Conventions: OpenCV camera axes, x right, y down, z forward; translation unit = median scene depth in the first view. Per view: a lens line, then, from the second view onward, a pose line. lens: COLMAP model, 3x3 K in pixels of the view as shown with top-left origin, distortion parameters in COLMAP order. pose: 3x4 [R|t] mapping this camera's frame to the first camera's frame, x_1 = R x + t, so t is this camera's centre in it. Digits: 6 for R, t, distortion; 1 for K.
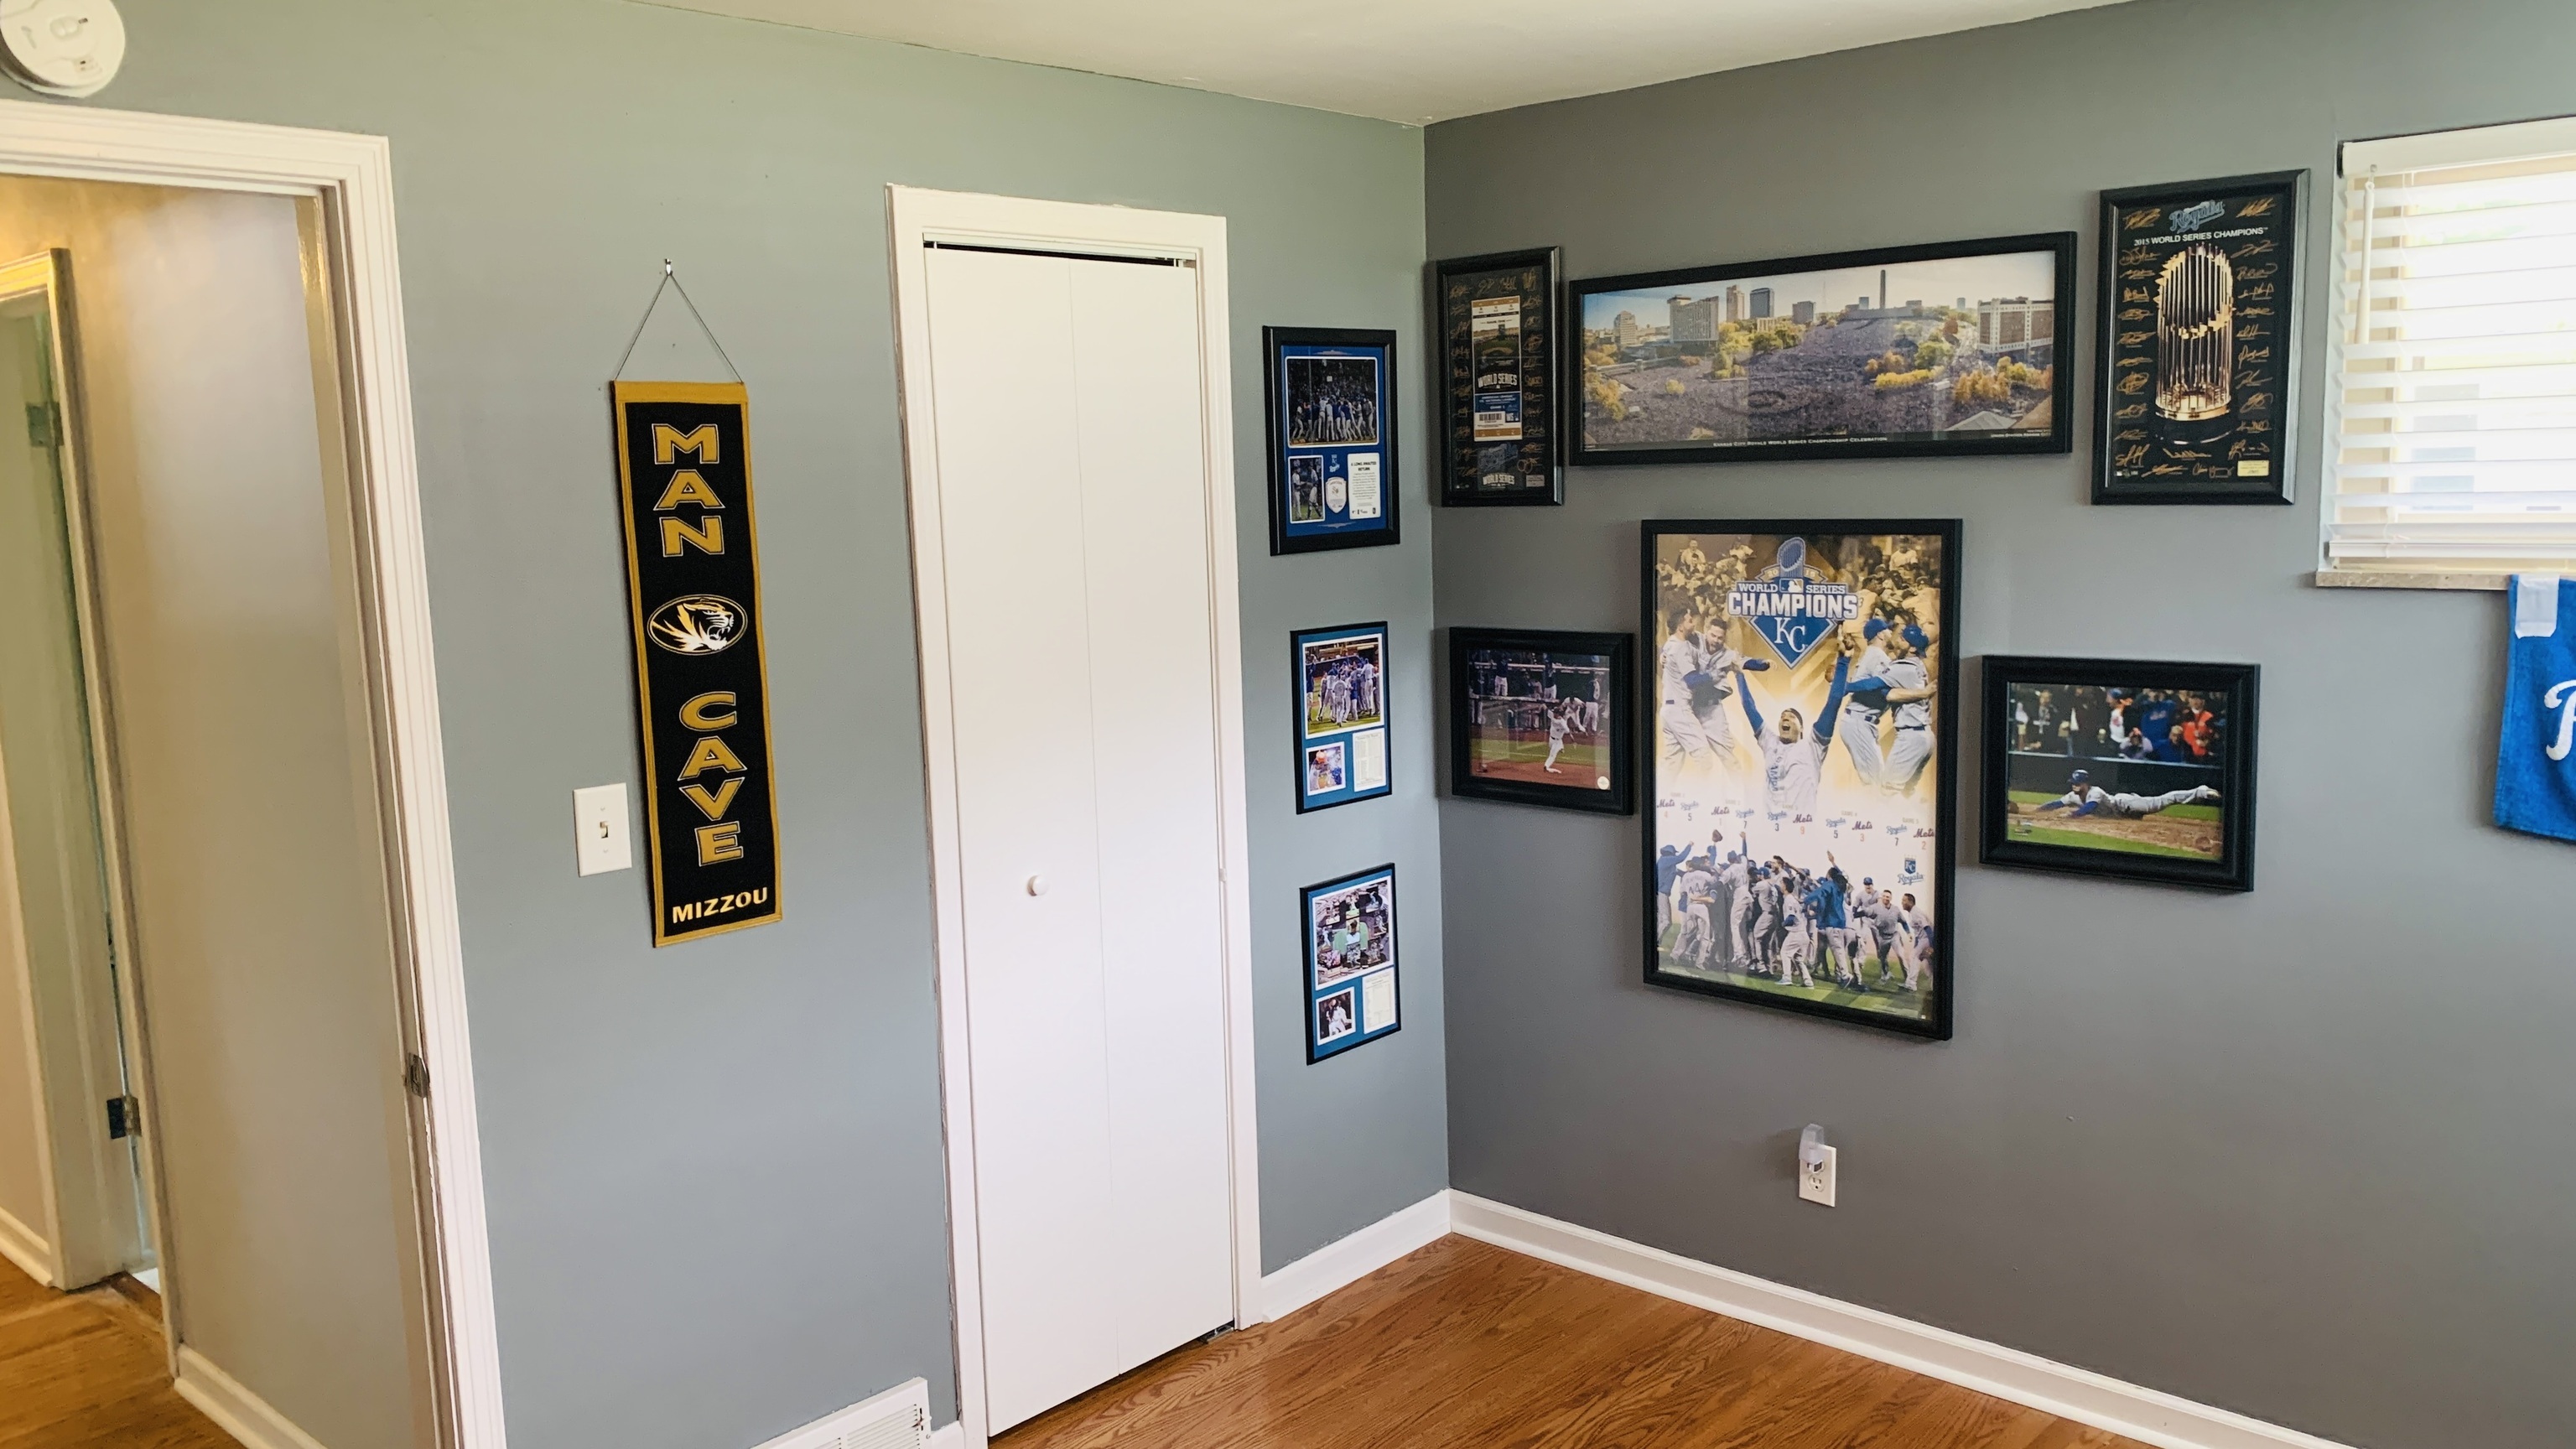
lens RADIAL K [[1976.9, 0, 1296.9], [0, 1976.9, 720.6], [0, 0, 1]] dist [0.064787, -0.111386]
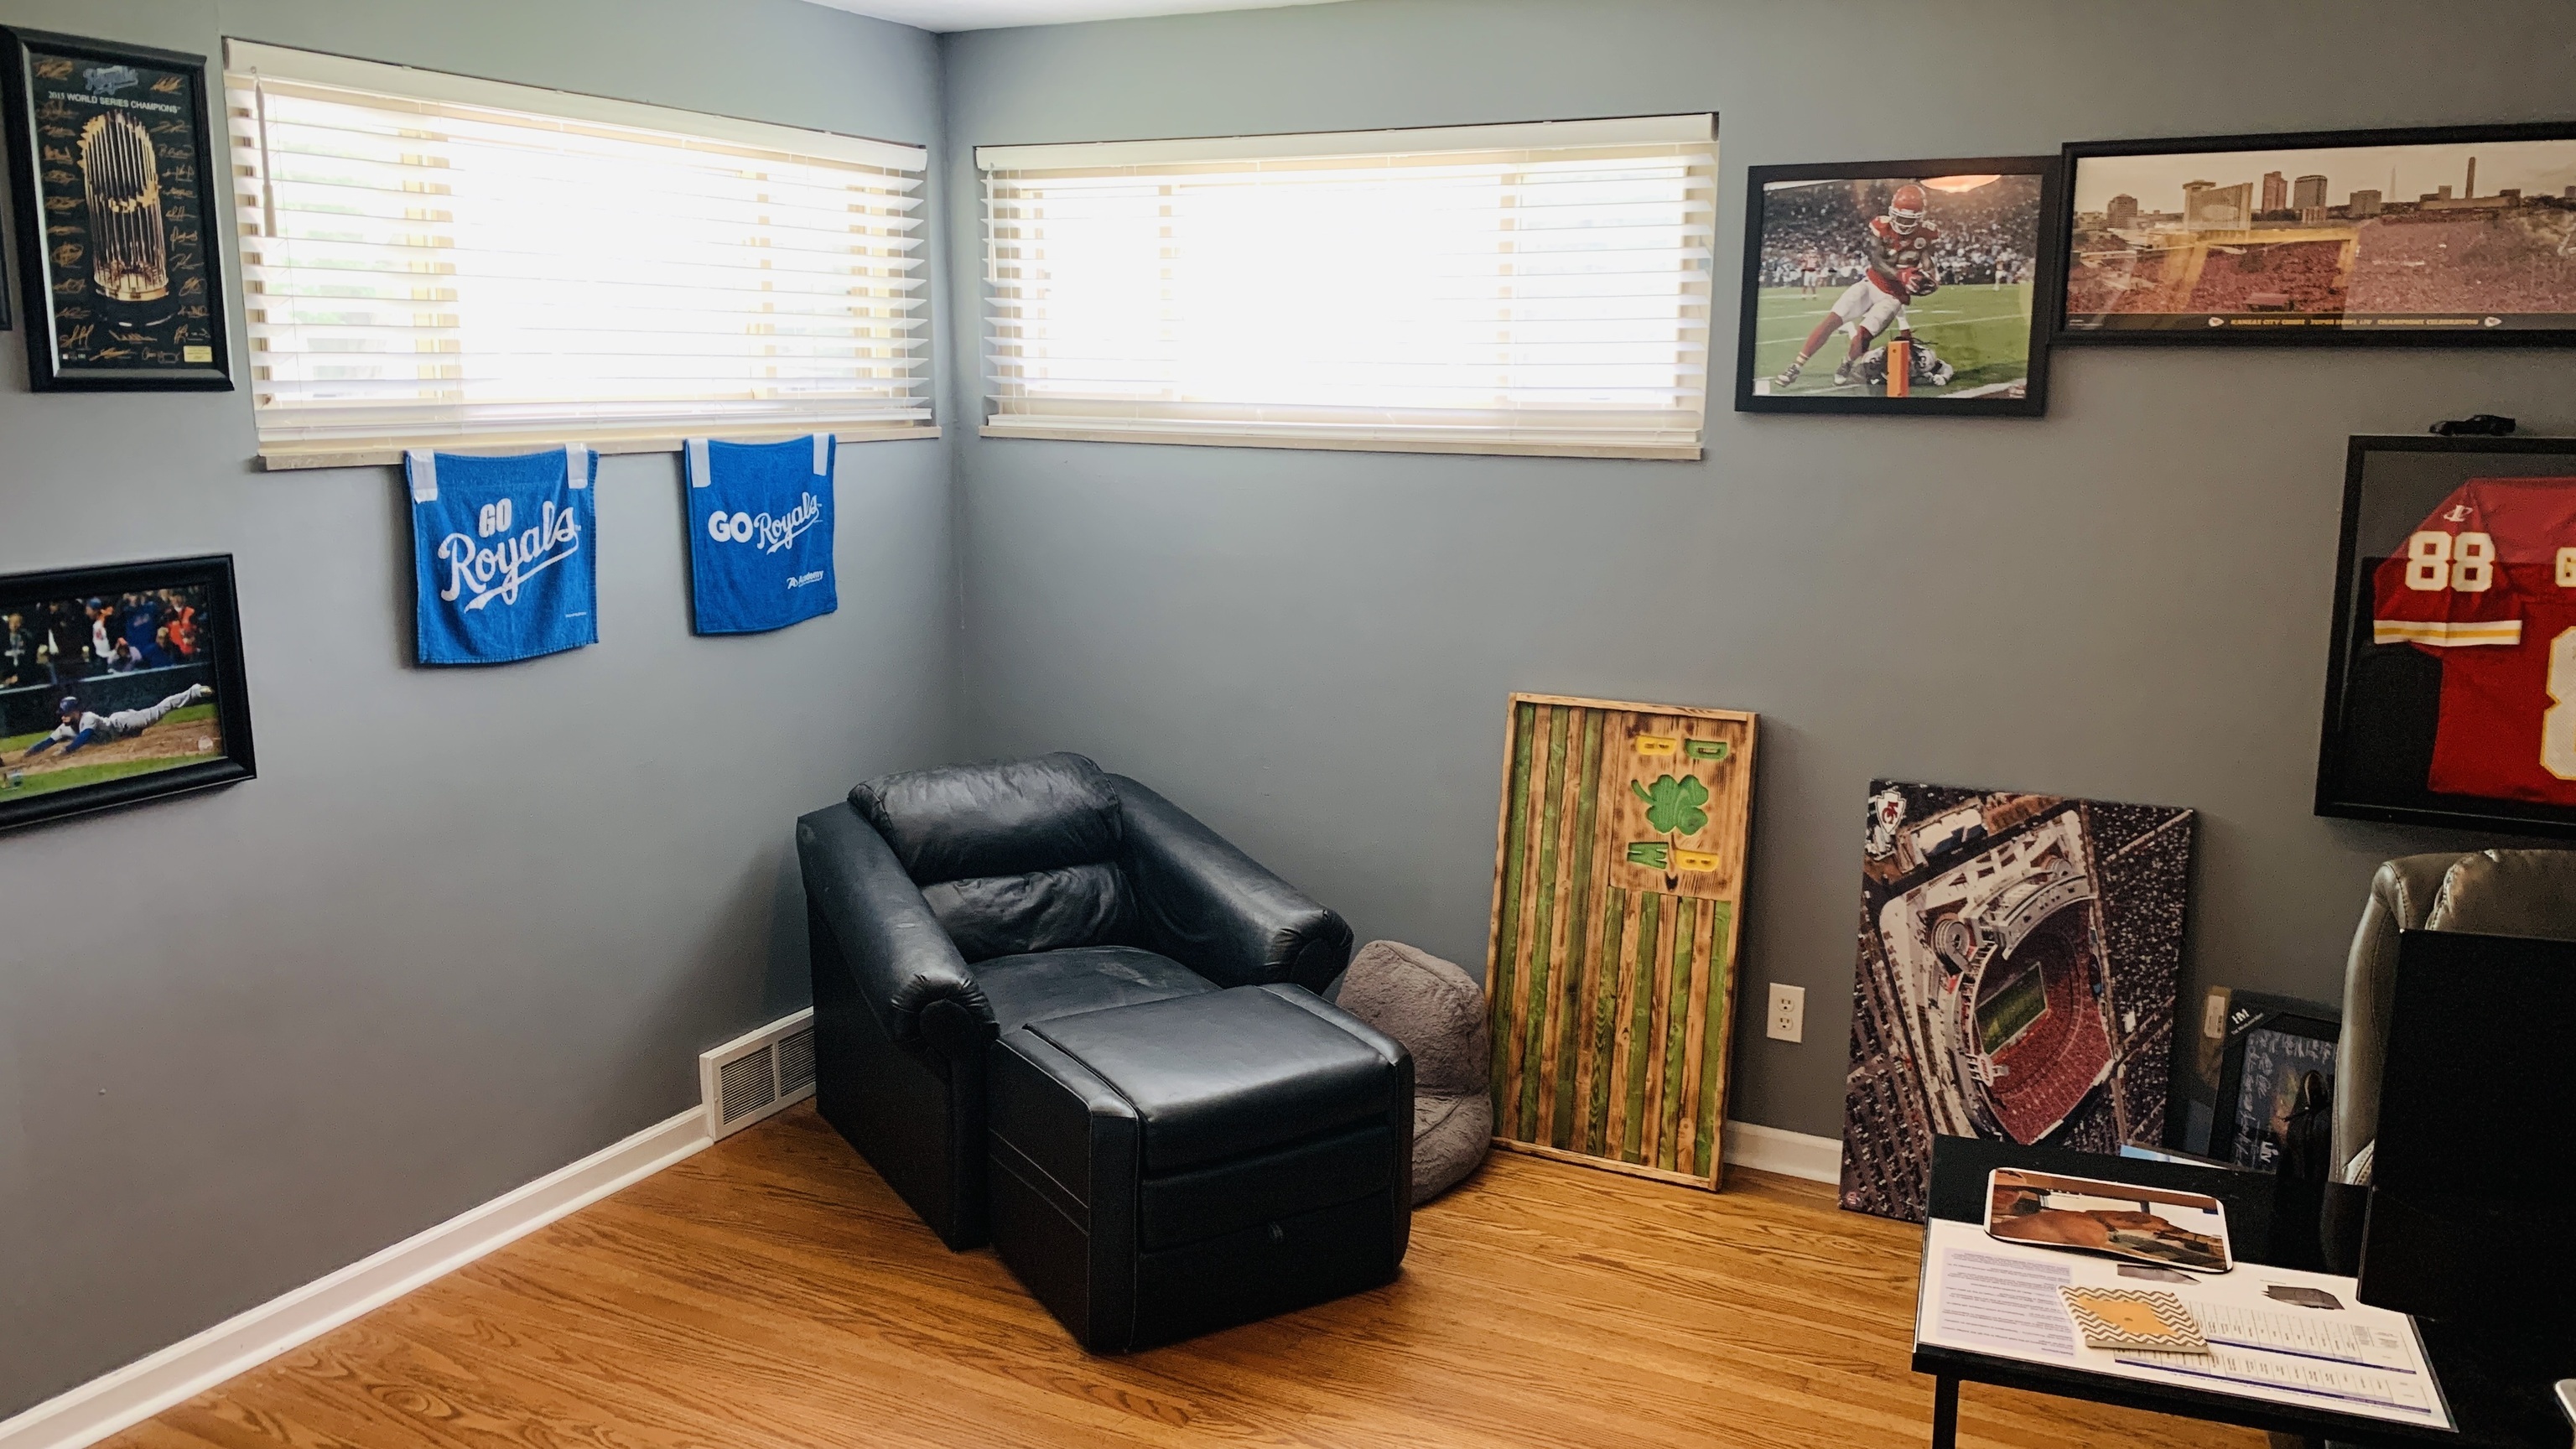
lens RADIAL K [[1976.9, 0, 1287.8], [0, 1976.9, 726.6], [0, 0, 1]] dist [0.064787, -0.111386]
pose [[-0.300679, -0.149616, 0.941917, -0.621930], [0.113578, 0.974973, 0.191124, -0.072467], [-0.946938, 0.164448, -0.276160, 0.772742]]
